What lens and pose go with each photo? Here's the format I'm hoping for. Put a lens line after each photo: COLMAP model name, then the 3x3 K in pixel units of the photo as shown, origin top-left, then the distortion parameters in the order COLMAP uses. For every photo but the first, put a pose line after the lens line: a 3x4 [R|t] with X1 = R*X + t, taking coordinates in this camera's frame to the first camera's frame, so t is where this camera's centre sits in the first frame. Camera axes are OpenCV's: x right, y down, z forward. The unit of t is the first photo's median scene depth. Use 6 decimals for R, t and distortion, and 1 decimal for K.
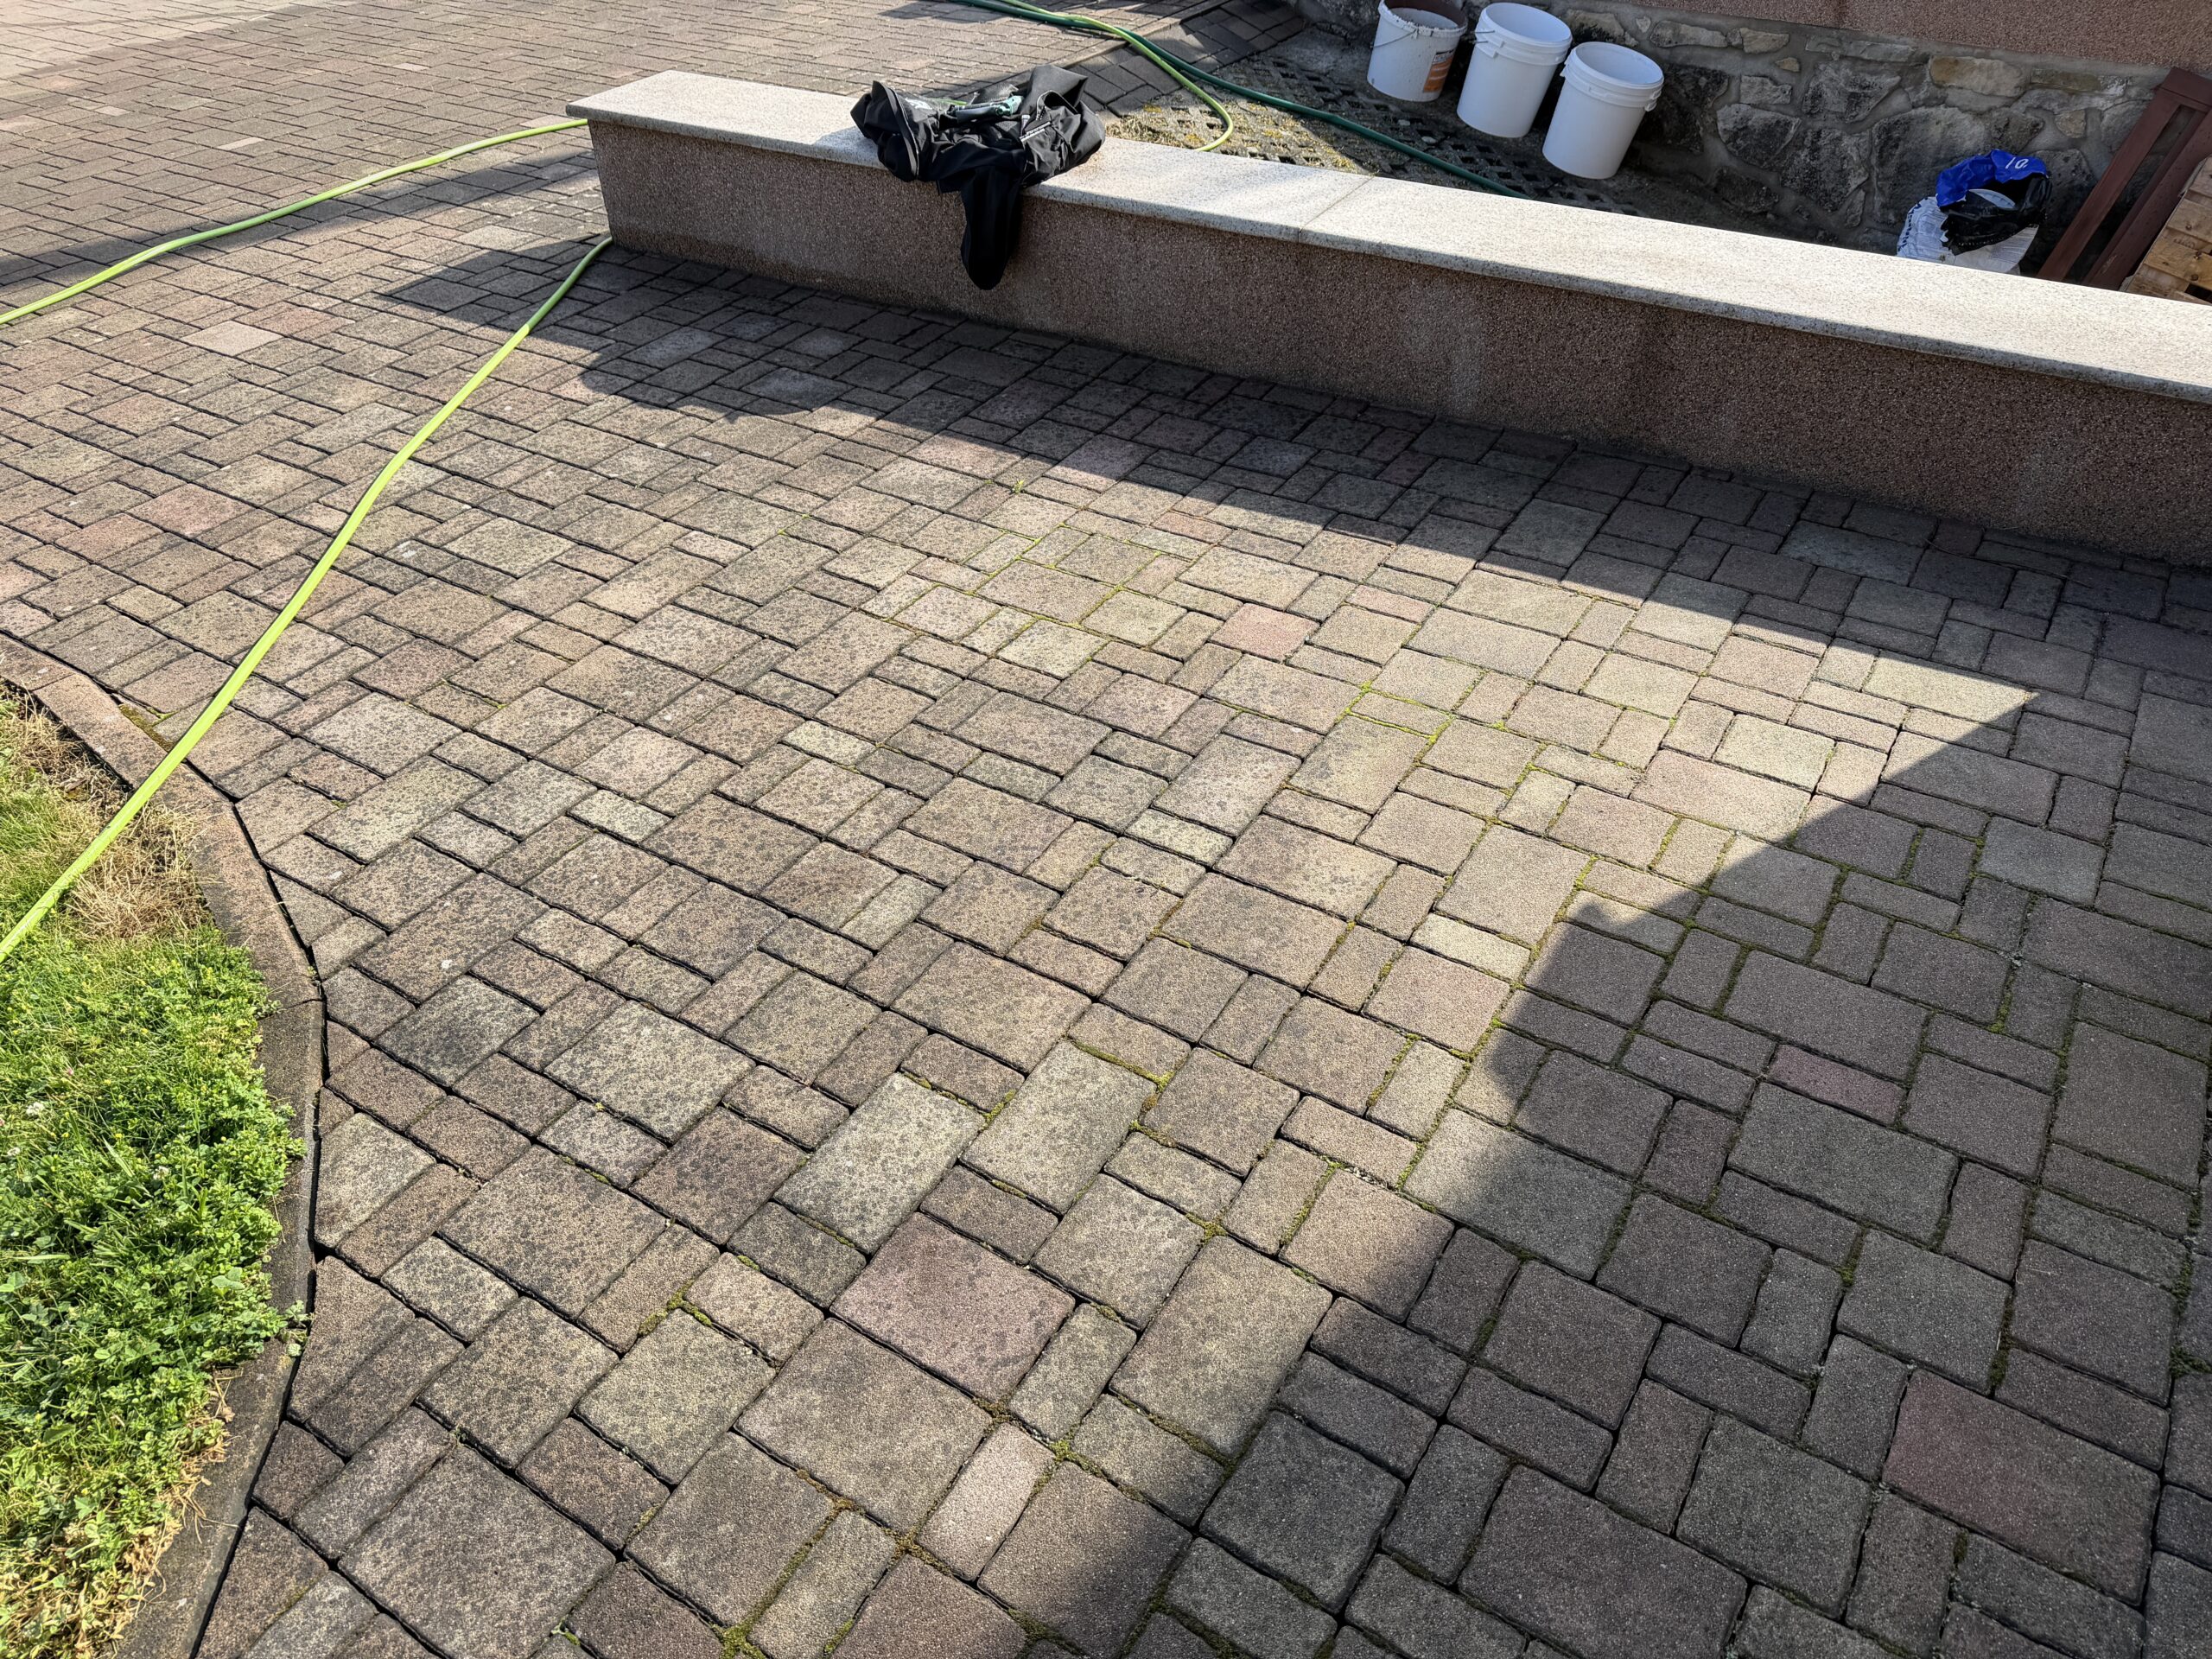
lens RADIAL K [[1528.1, 0, 1094.0], [0, 1528.1, 824.4], [0, 0, 1]] dist [-0.021906, -0.000692]
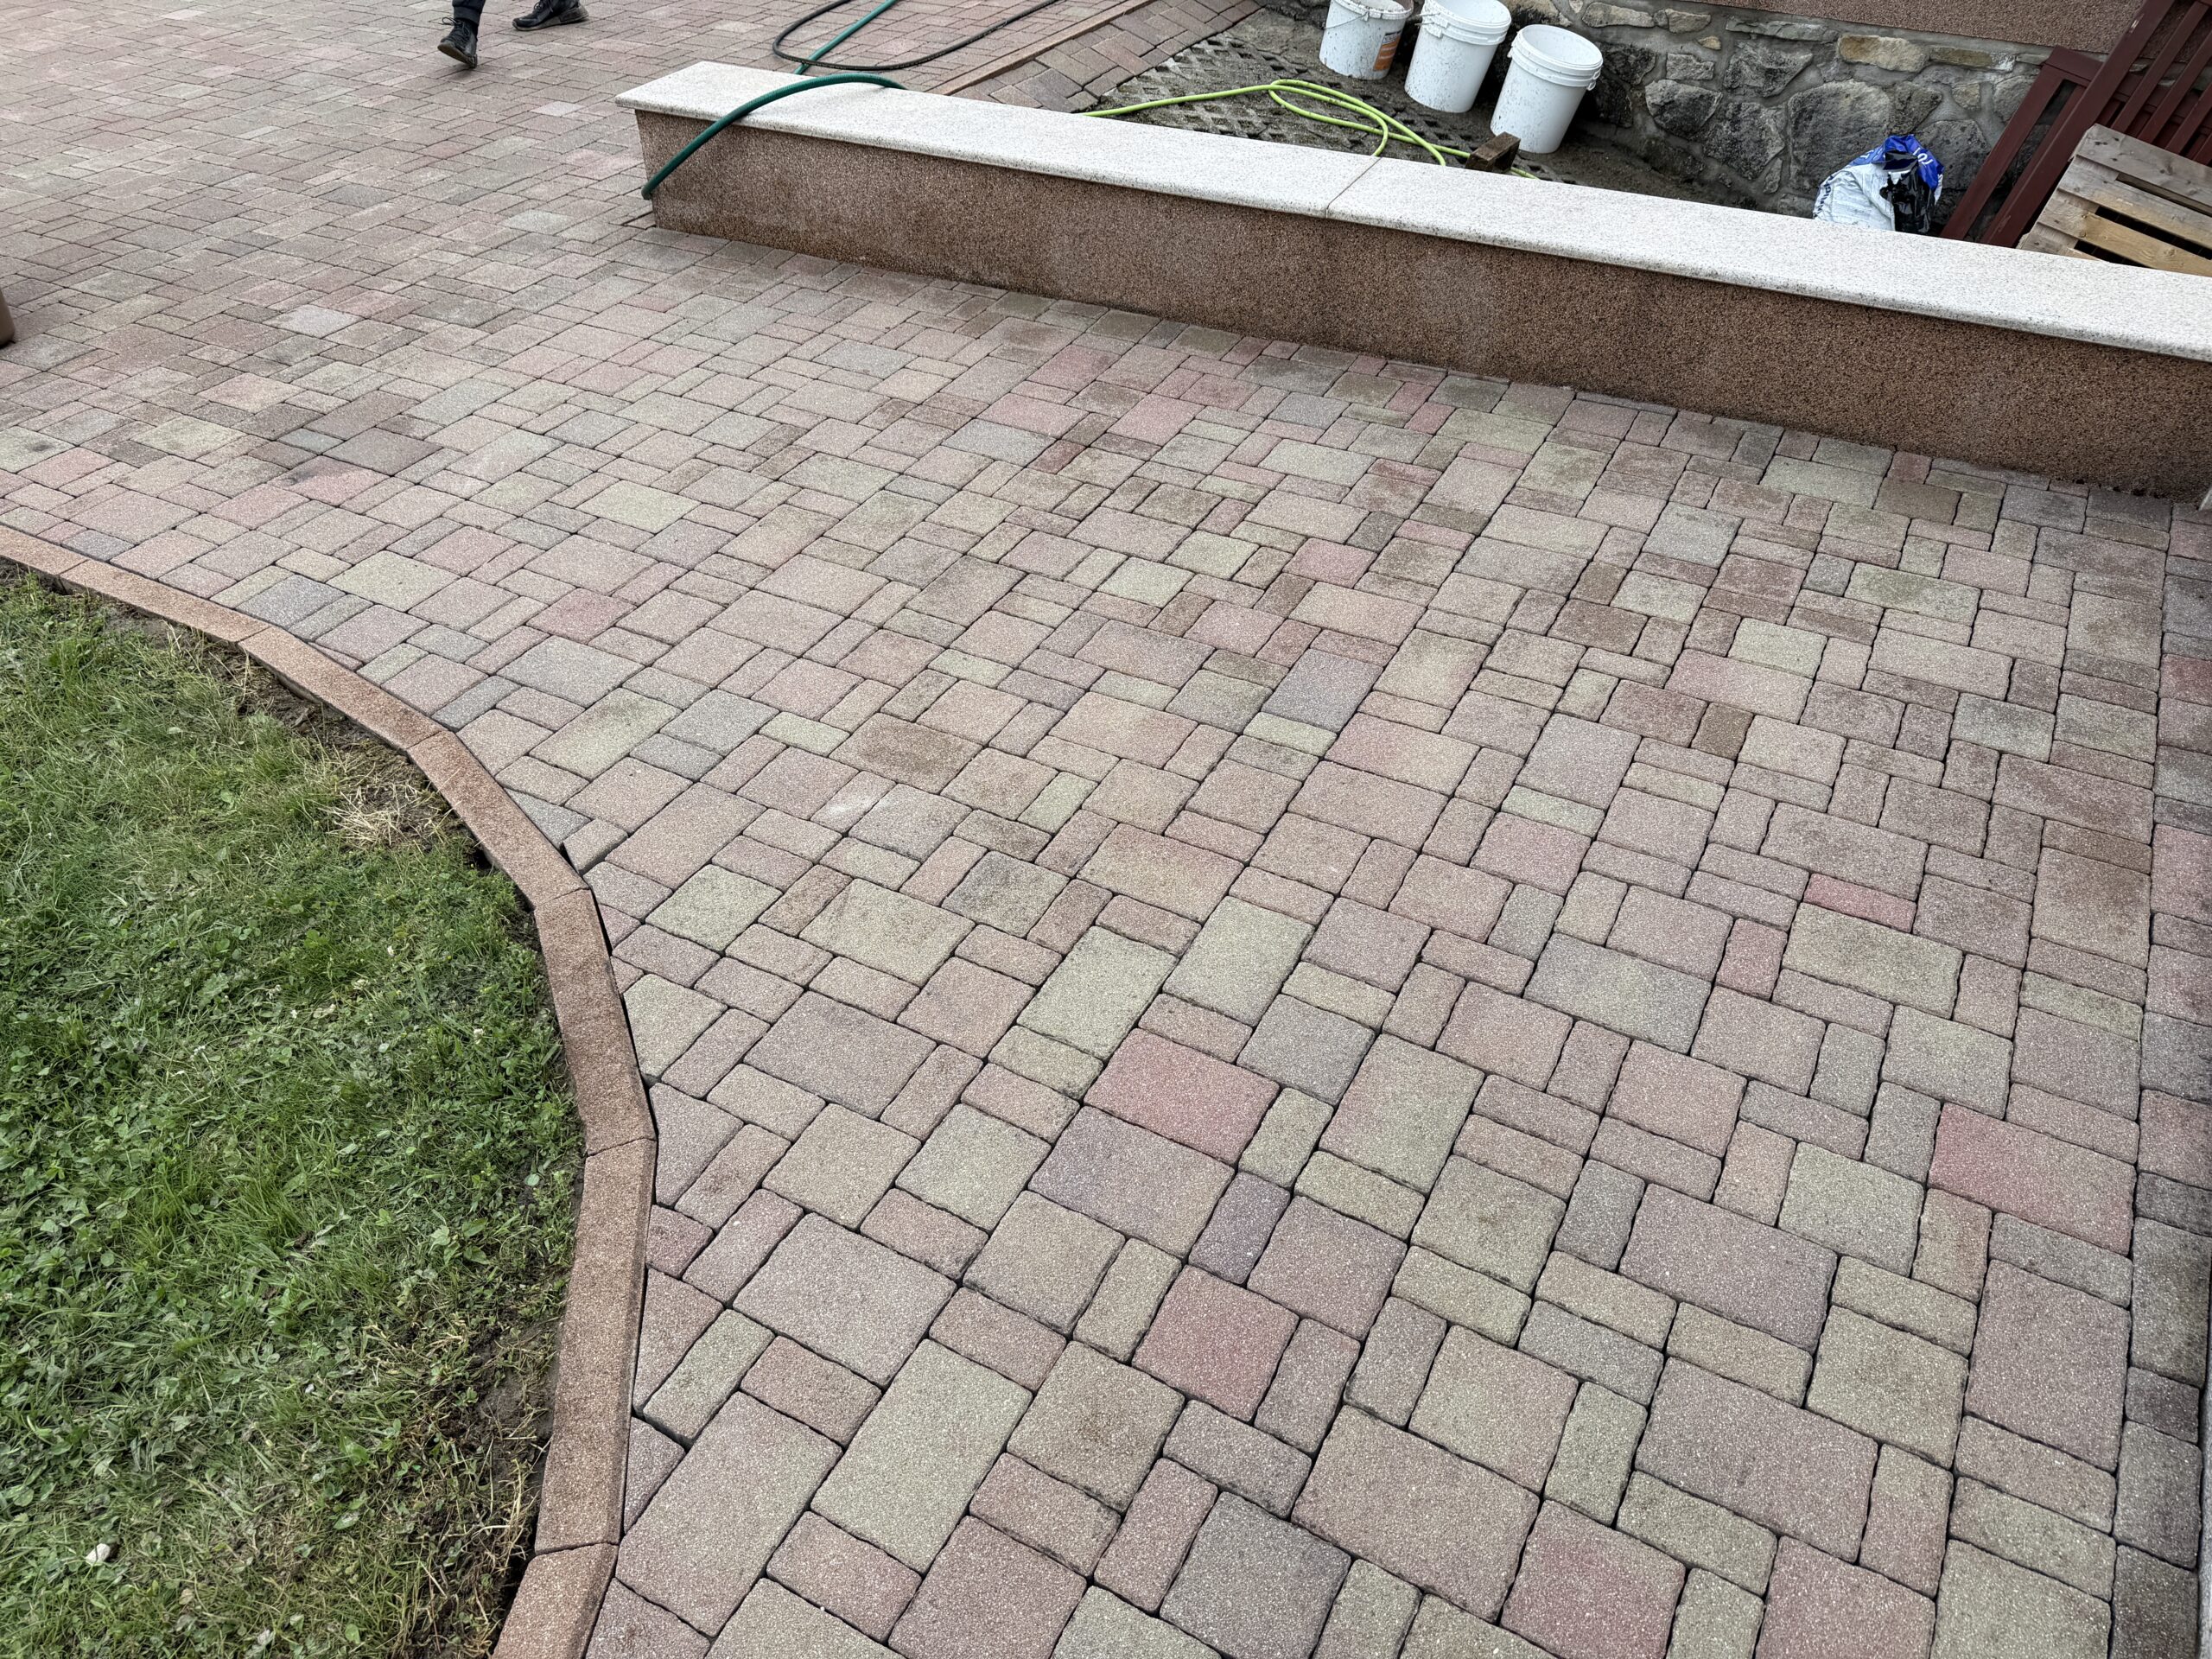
lens RADIAL K [[1528.1, 0, 1094.0], [0, 1528.1, 824.4], [0, 0, 1]] dist [-0.021906, -0.000692]
pose [[0.997579, -0.037125, 0.058801, -0.078913], [0.036106, 0.999180, 0.018306, 0.024227], [-0.059432, -0.016139, 0.998102, -0.075916]]
